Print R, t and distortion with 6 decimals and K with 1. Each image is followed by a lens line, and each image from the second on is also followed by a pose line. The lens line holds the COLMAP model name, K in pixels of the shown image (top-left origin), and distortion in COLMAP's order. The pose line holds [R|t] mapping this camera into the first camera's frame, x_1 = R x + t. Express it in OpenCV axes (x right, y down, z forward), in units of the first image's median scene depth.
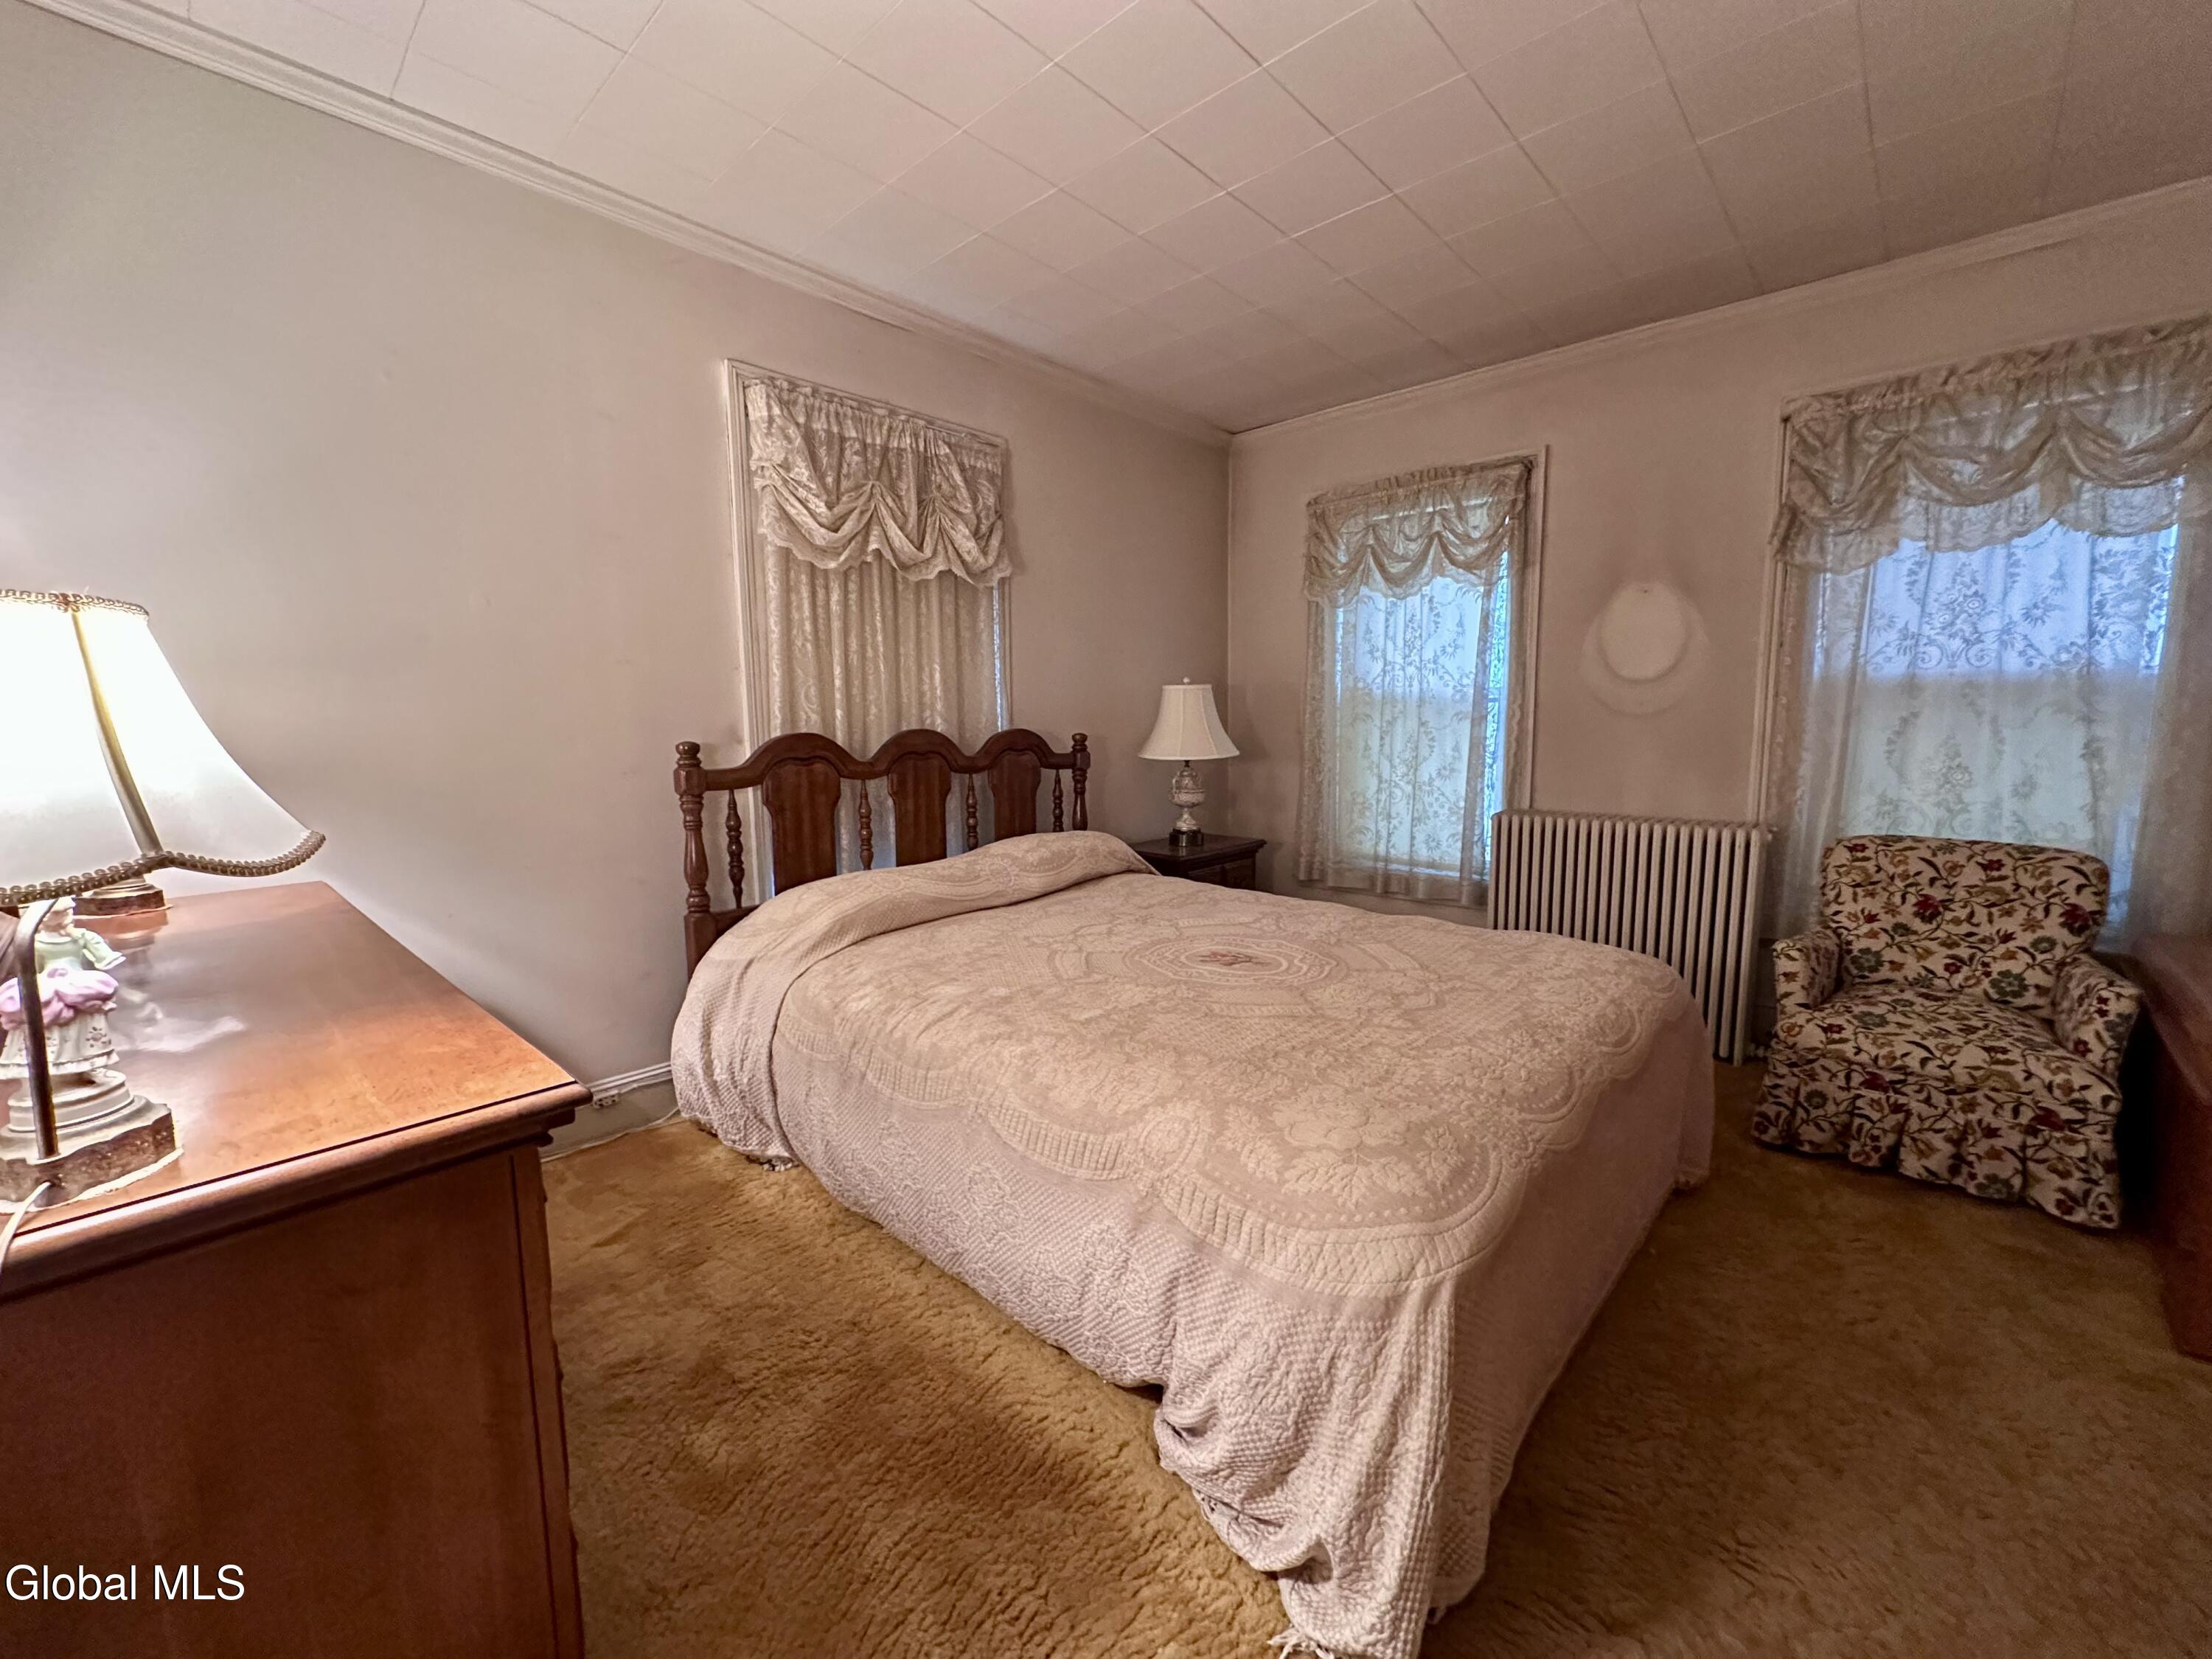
lens RADIAL K [[883.3, 0, 1107.4], [0, 883.3, 828.2], [0, 0, 1]] dist [-0.000753, 0.000084]
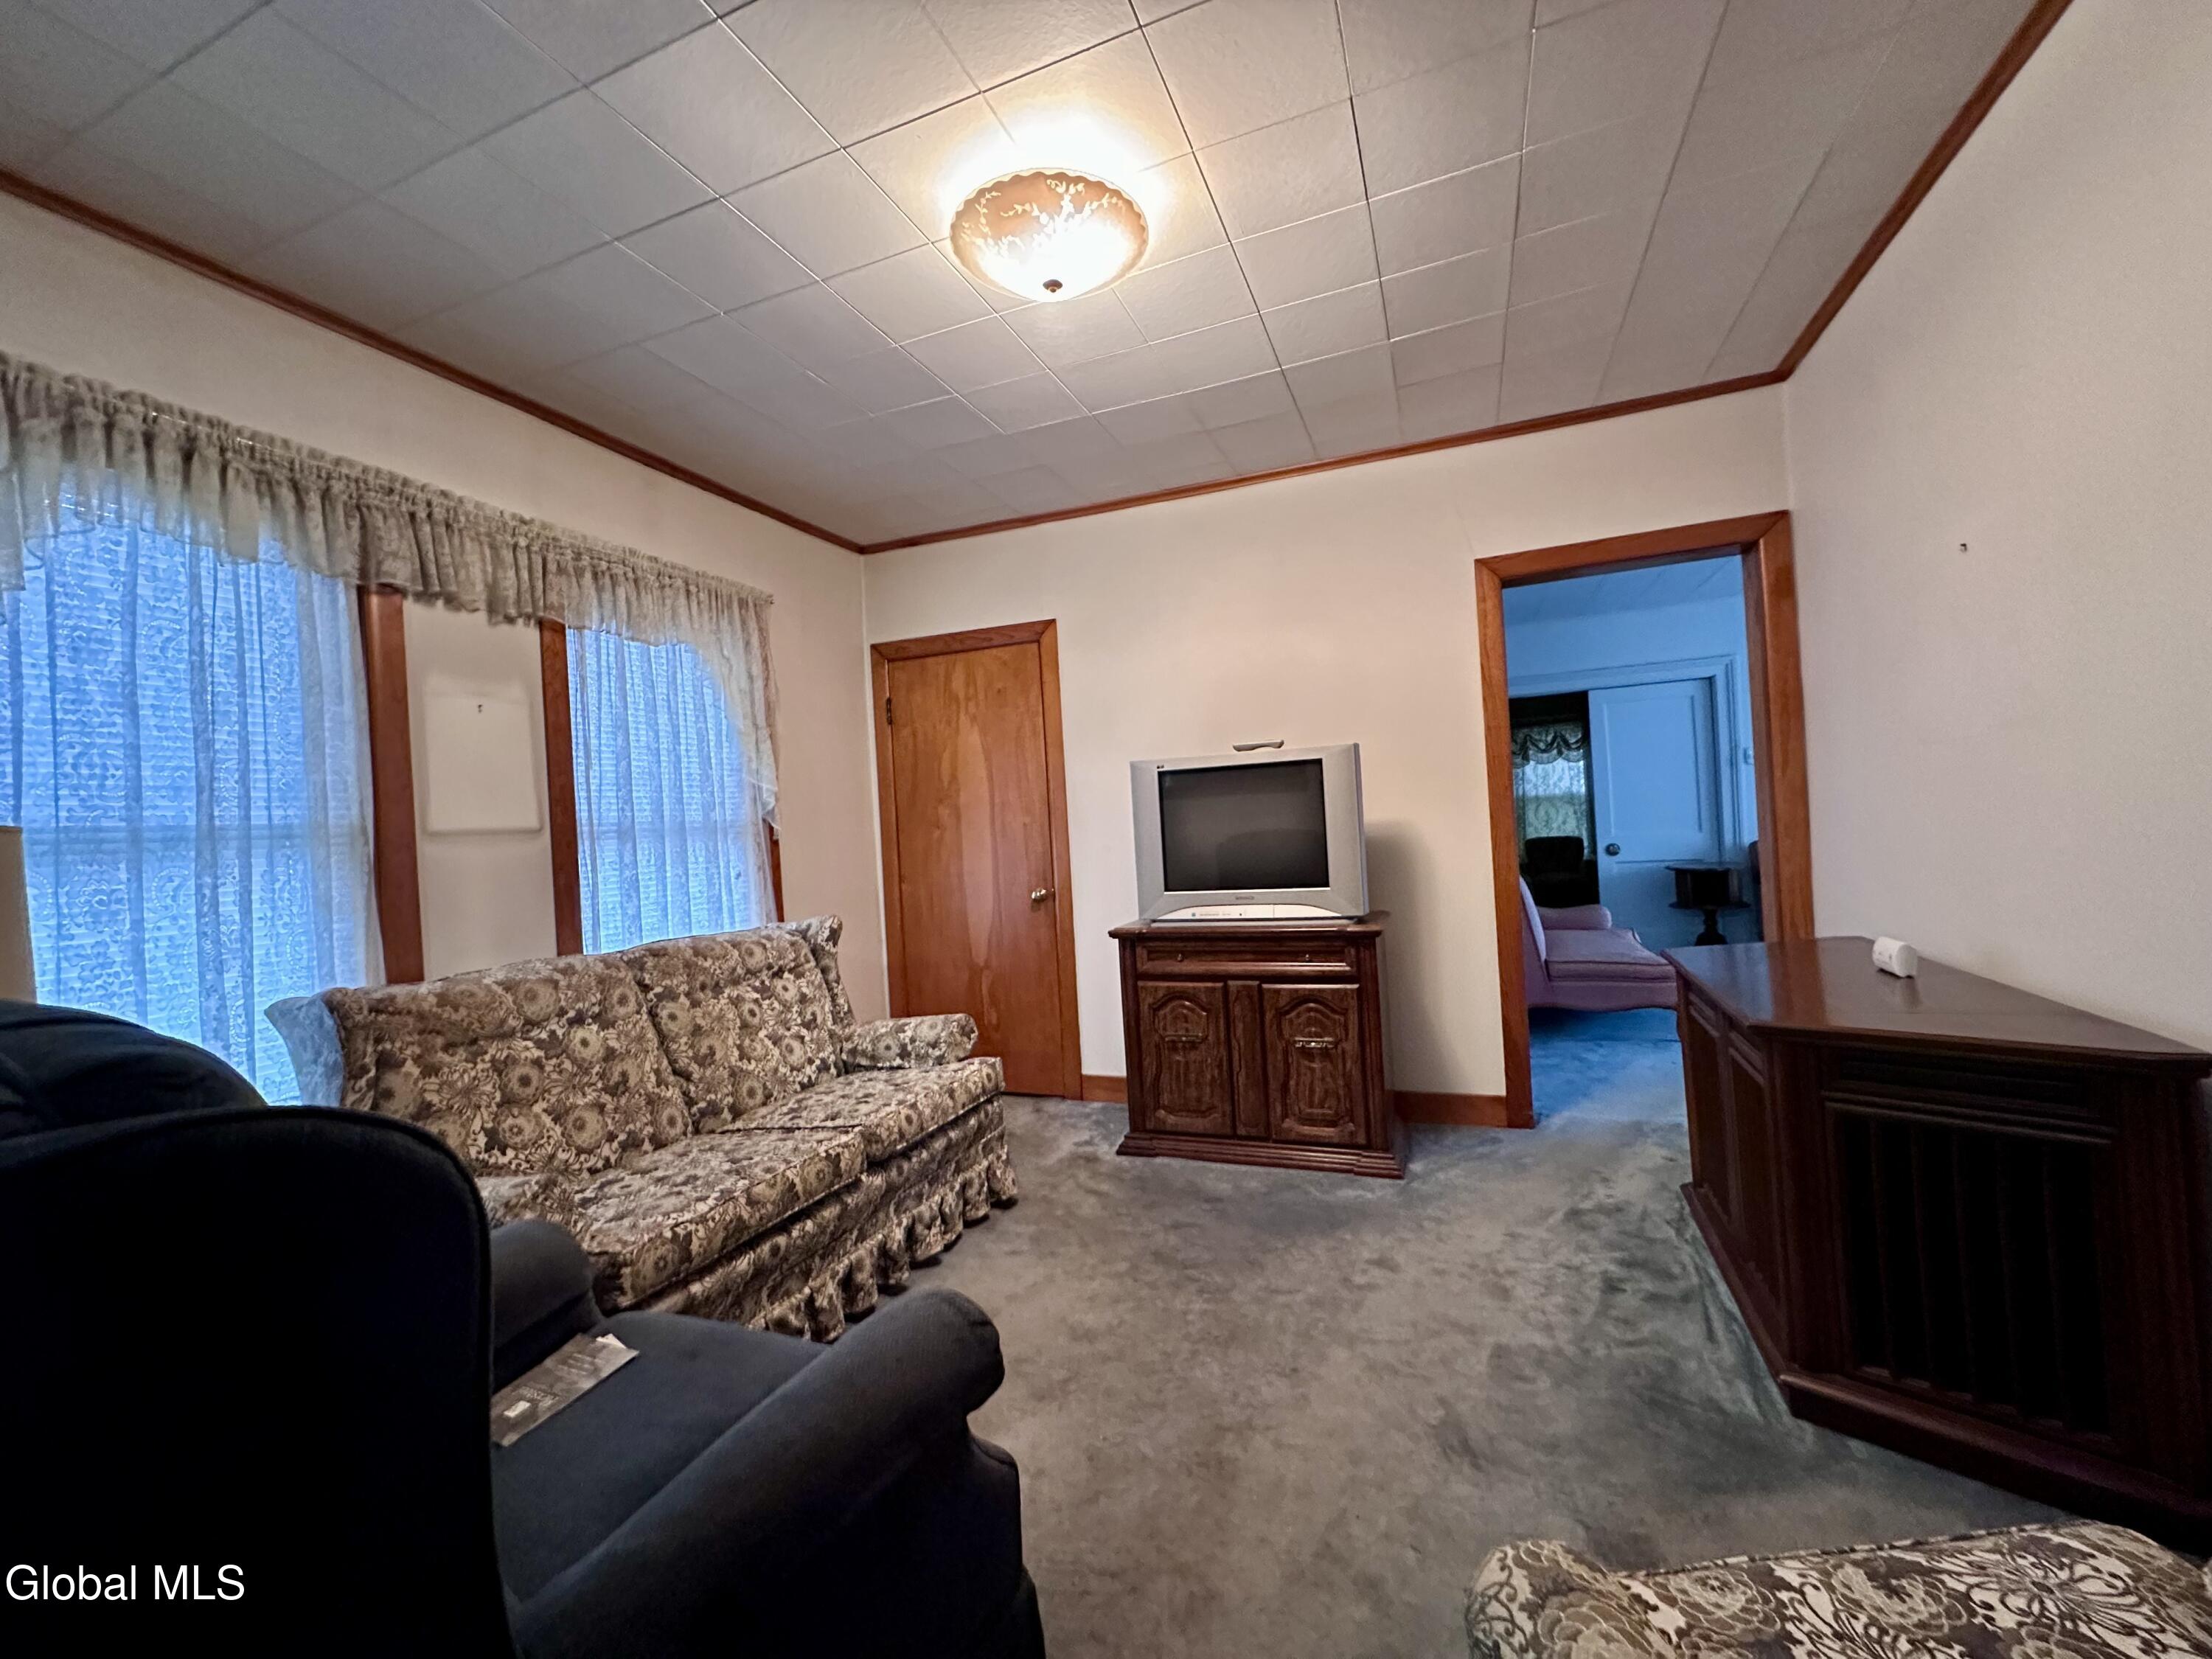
lens RADIAL K [[883.3, 0, 1113.9], [0, 883.3, 824.1], [0, 0, 1]] dist [-0.000753, 0.000084]
pose [[0.943095, -0.047276, 0.329147, -2.178953], [0.091177, 0.988670, -0.119243, 0.252541], [-0.319780, 0.142468, 0.936720, -2.071649]]
